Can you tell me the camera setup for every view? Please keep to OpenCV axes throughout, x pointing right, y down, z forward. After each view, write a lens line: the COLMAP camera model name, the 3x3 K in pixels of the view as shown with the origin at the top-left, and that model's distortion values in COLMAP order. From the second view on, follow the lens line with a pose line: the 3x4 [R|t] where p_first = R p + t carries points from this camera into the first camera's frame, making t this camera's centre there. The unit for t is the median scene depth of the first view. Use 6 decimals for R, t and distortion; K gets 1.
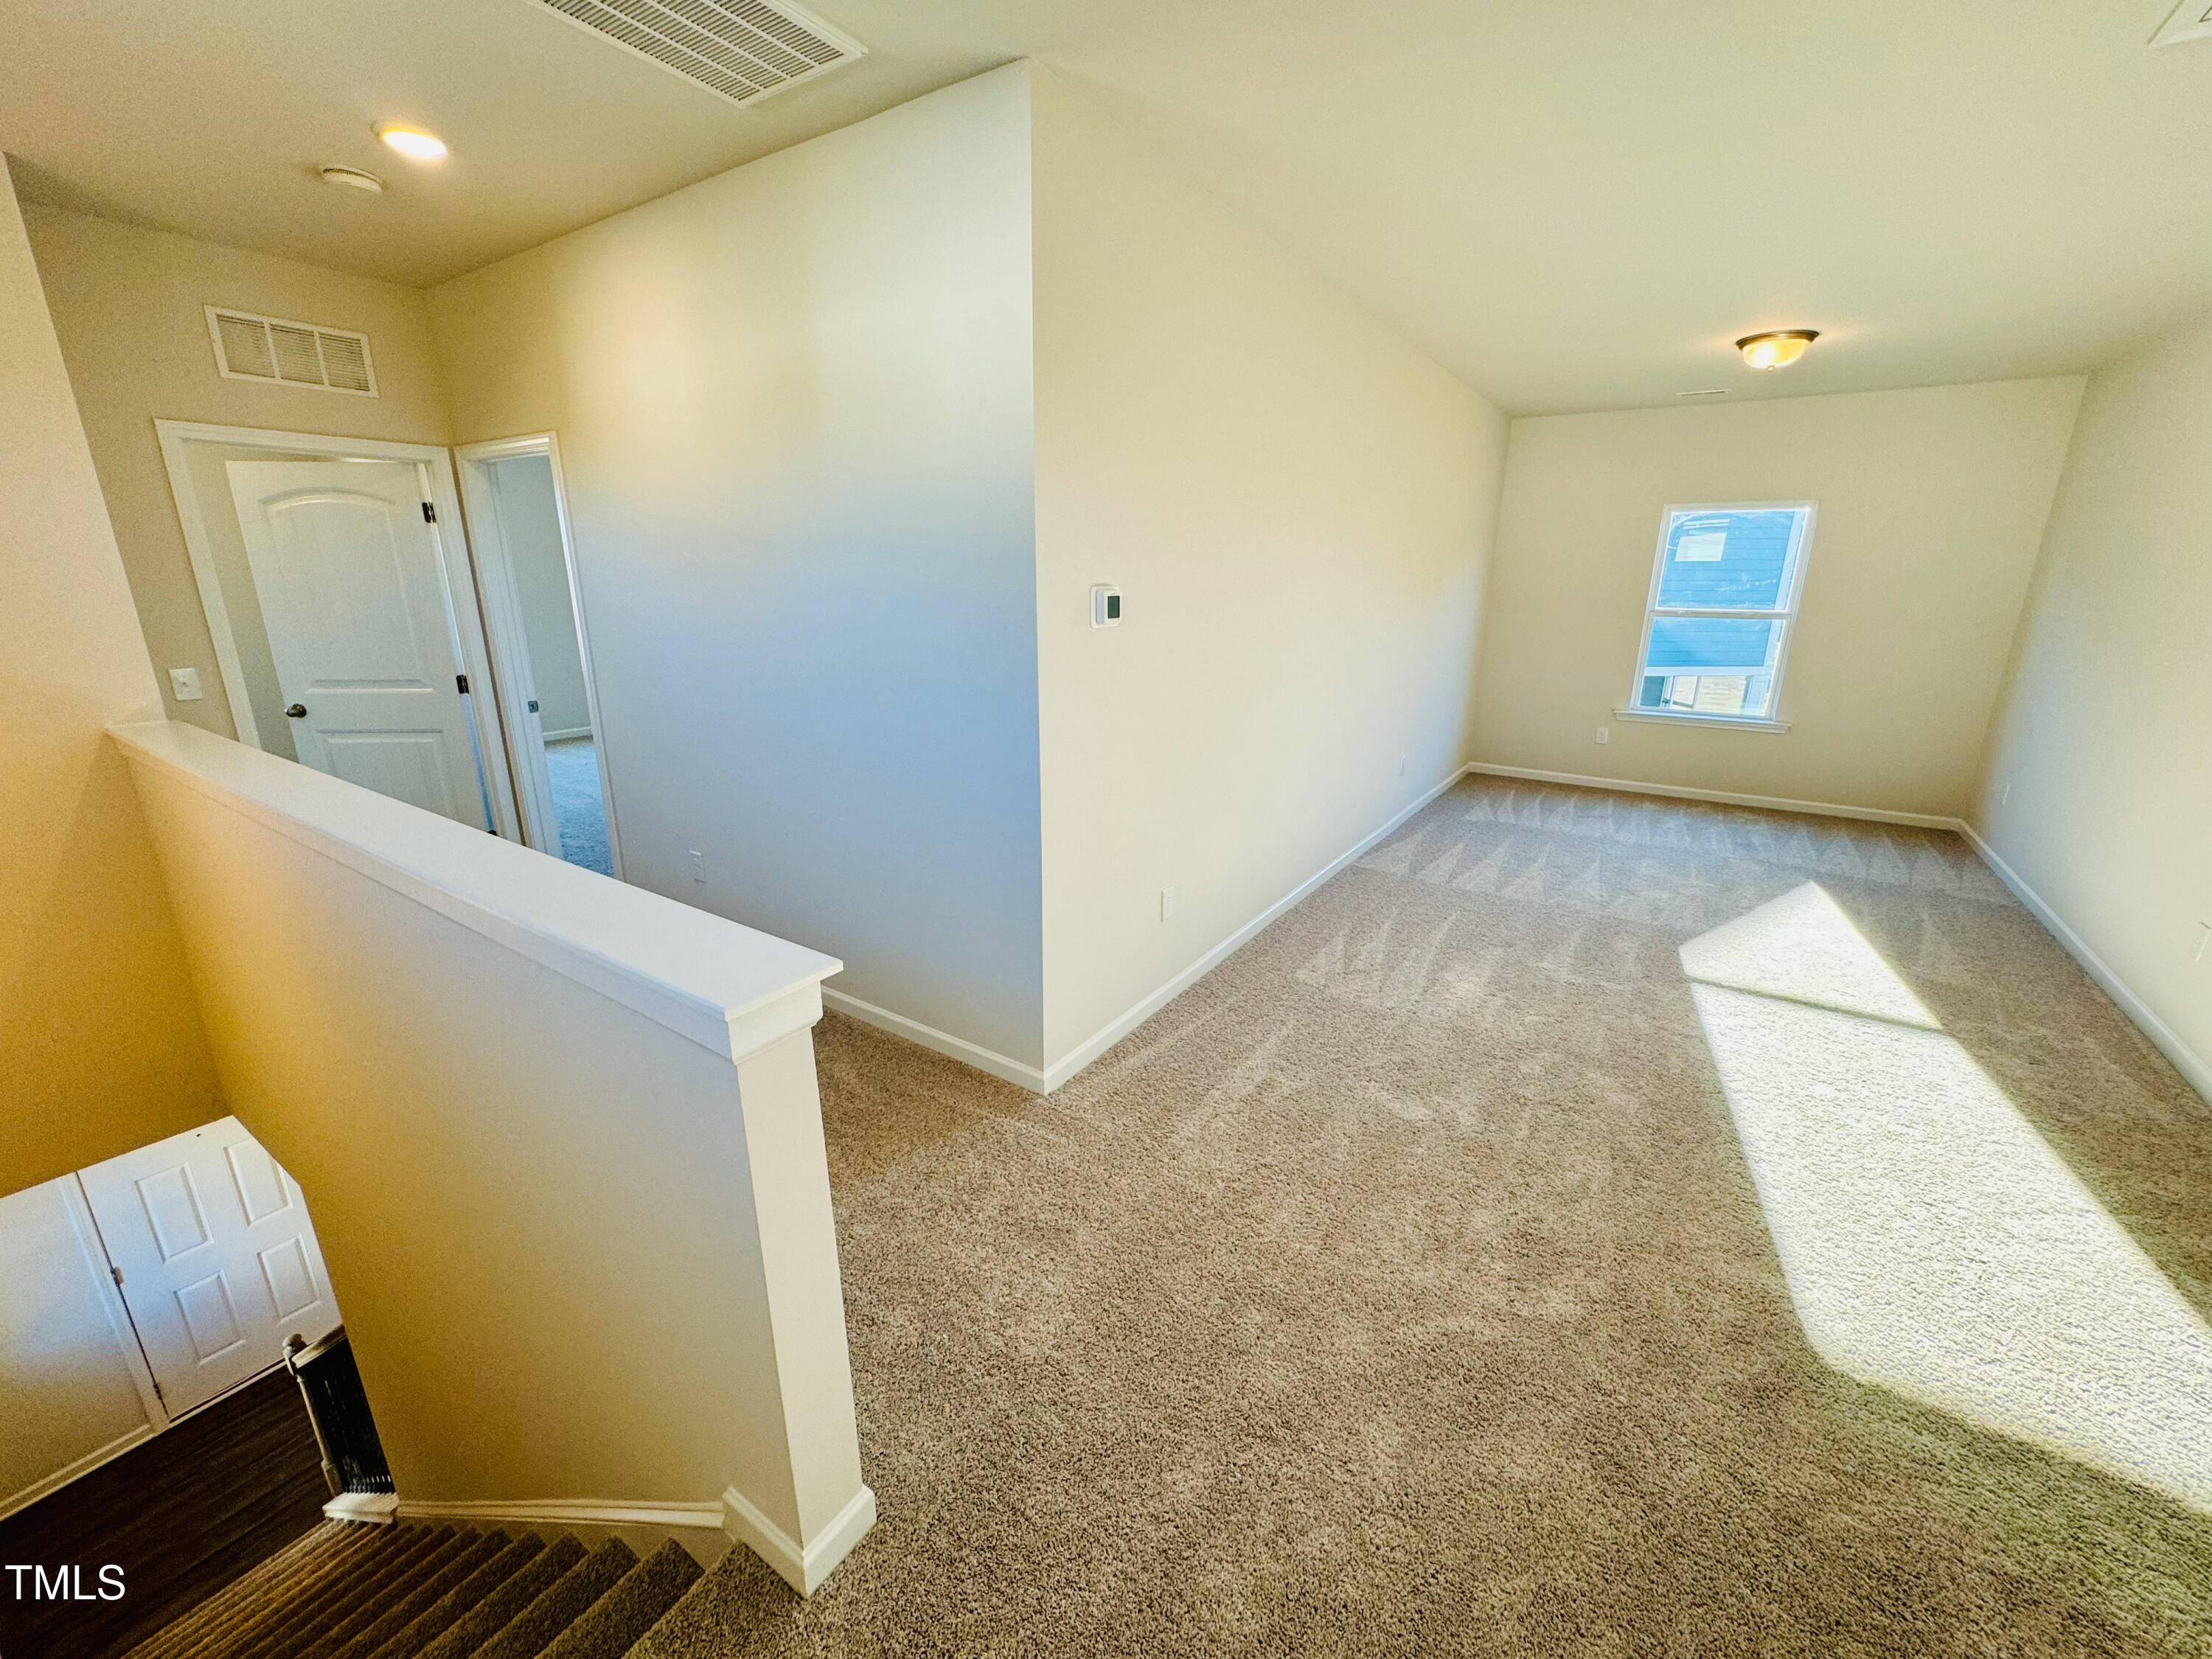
lens RADIAL K [[883.6, 0, 1112.9], [0, 883.6, 825.3], [0, 0, 1]] dist [-0.007155, 0.001500]
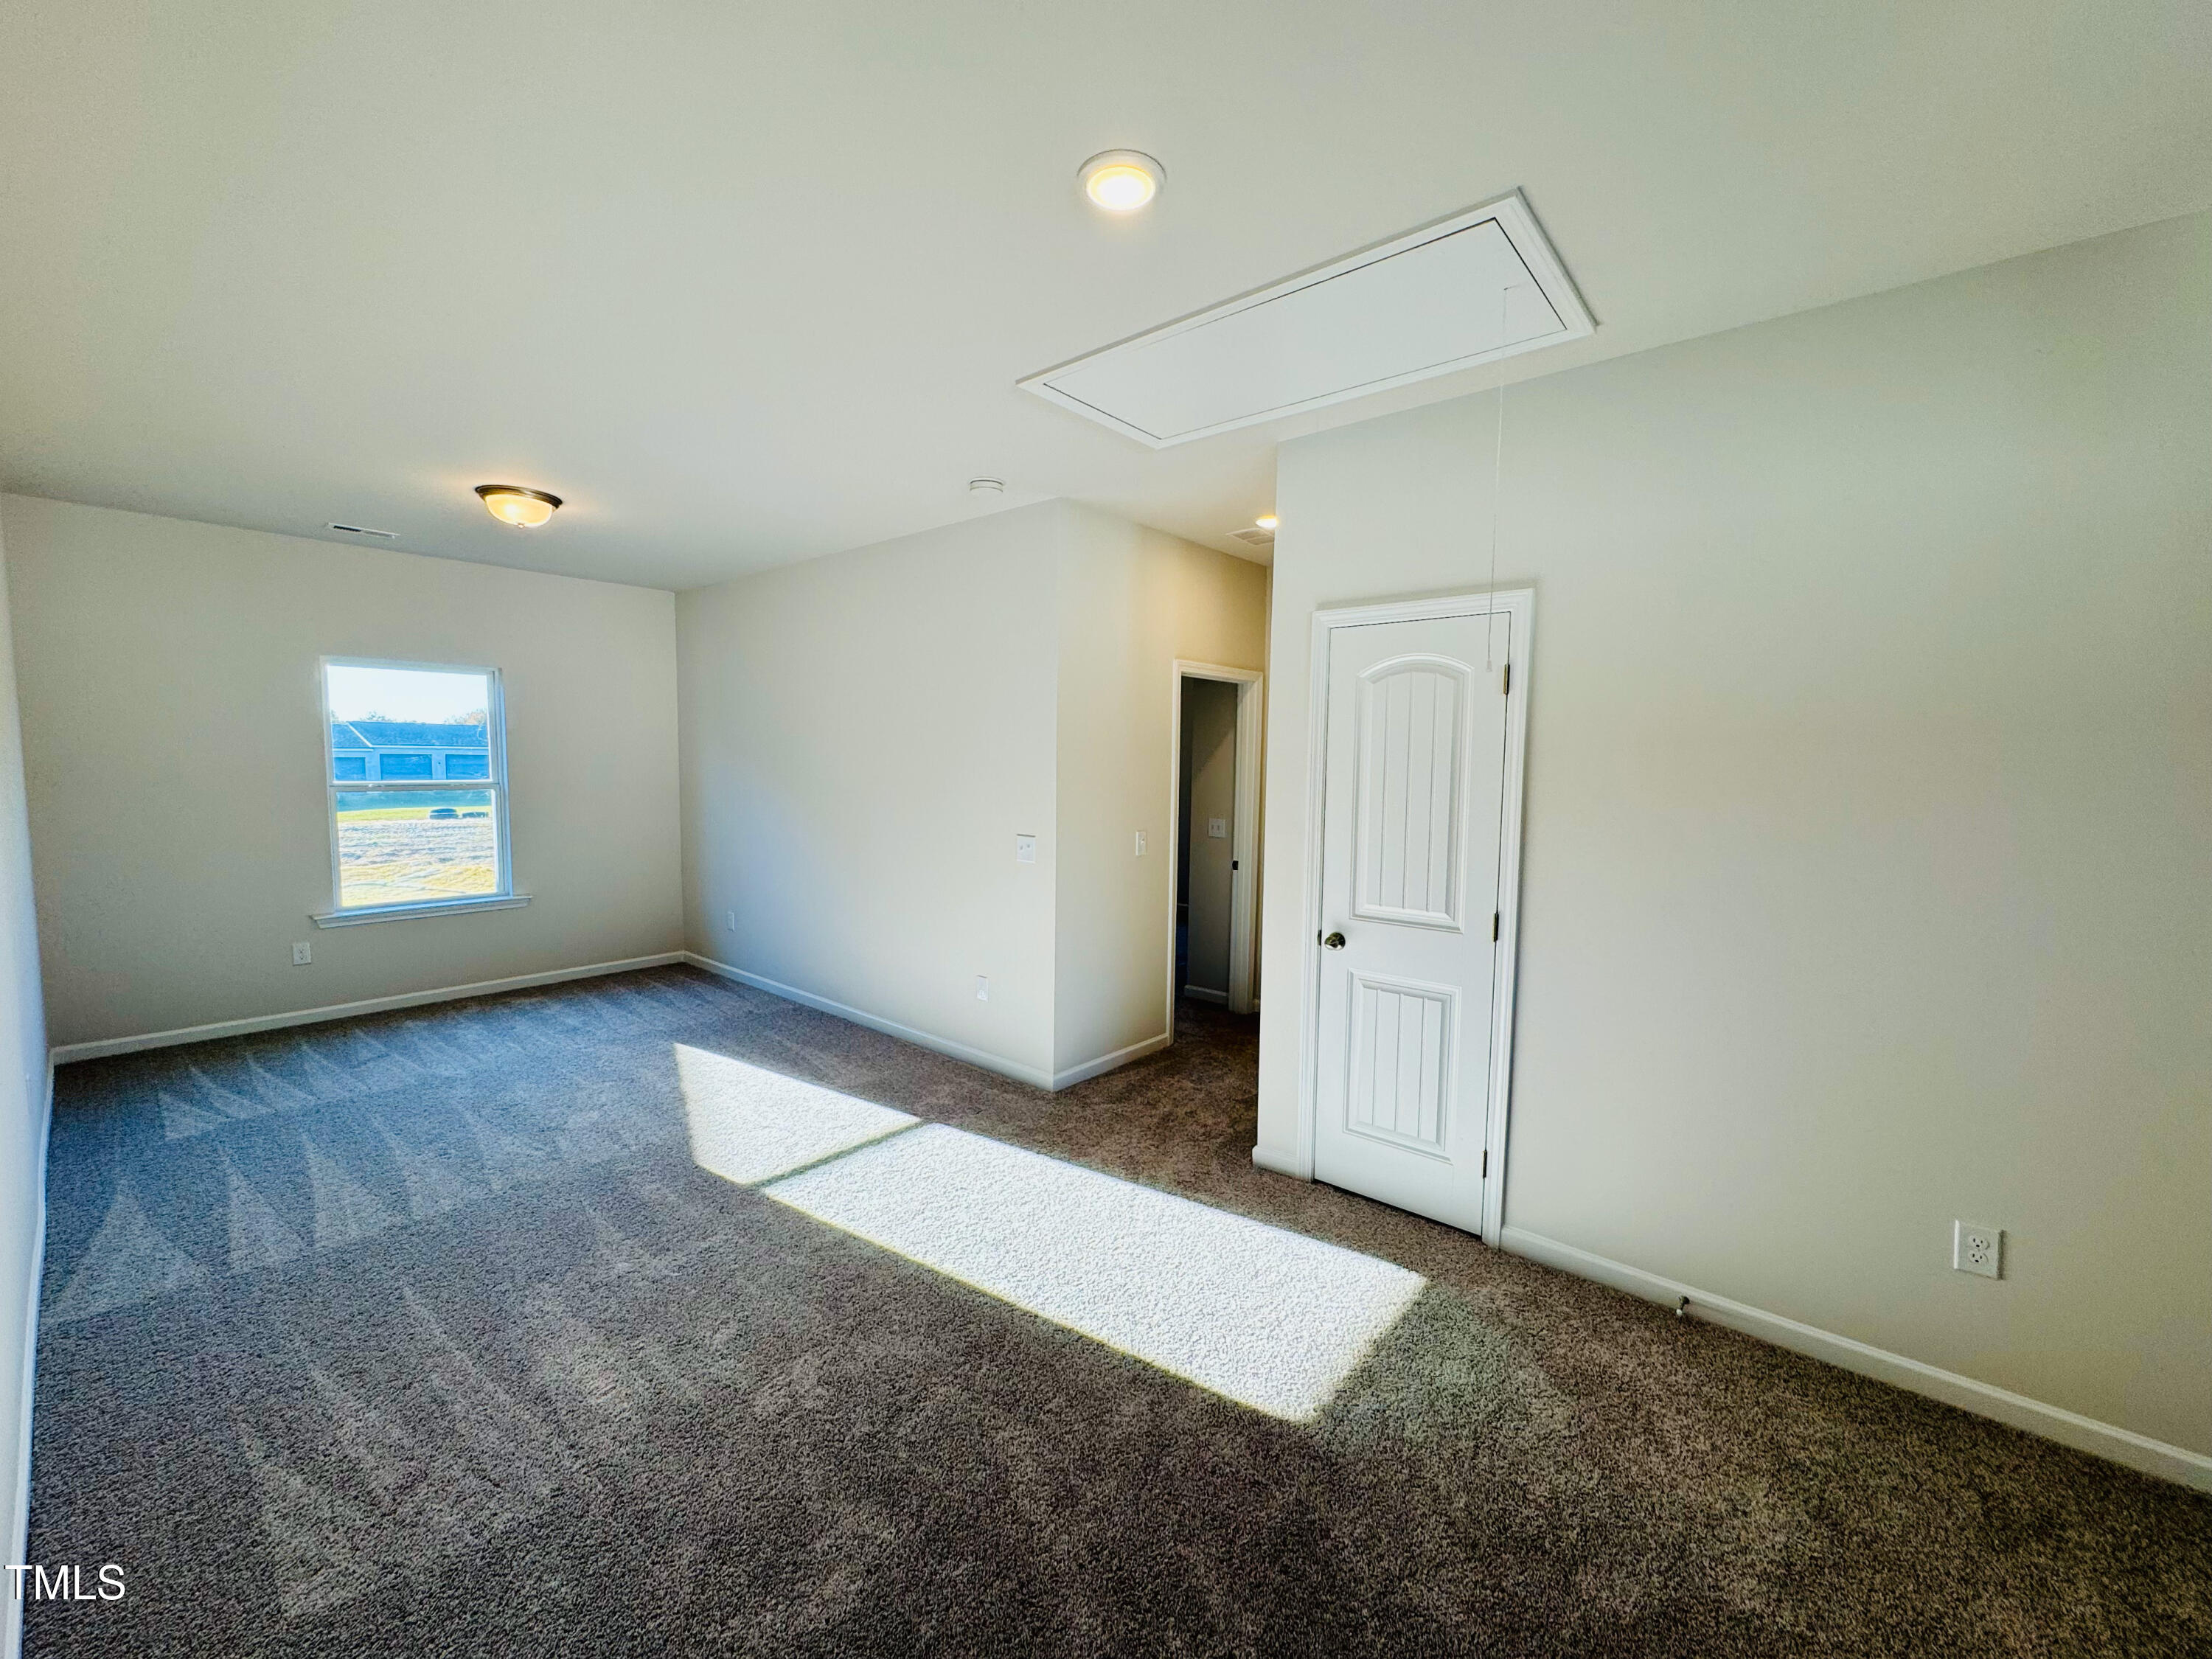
lens RADIAL K [[883.6, 0, 1102.9], [0, 883.6, 829.3], [0, 0, 1]] dist [-0.007155, 0.001500]
pose [[0.130442, -0.088153, 0.987529, -0.114976], [0.263728, 0.963240, 0.051150, -0.102096], [-0.955737, 0.253767, 0.148895, 0.370992]]
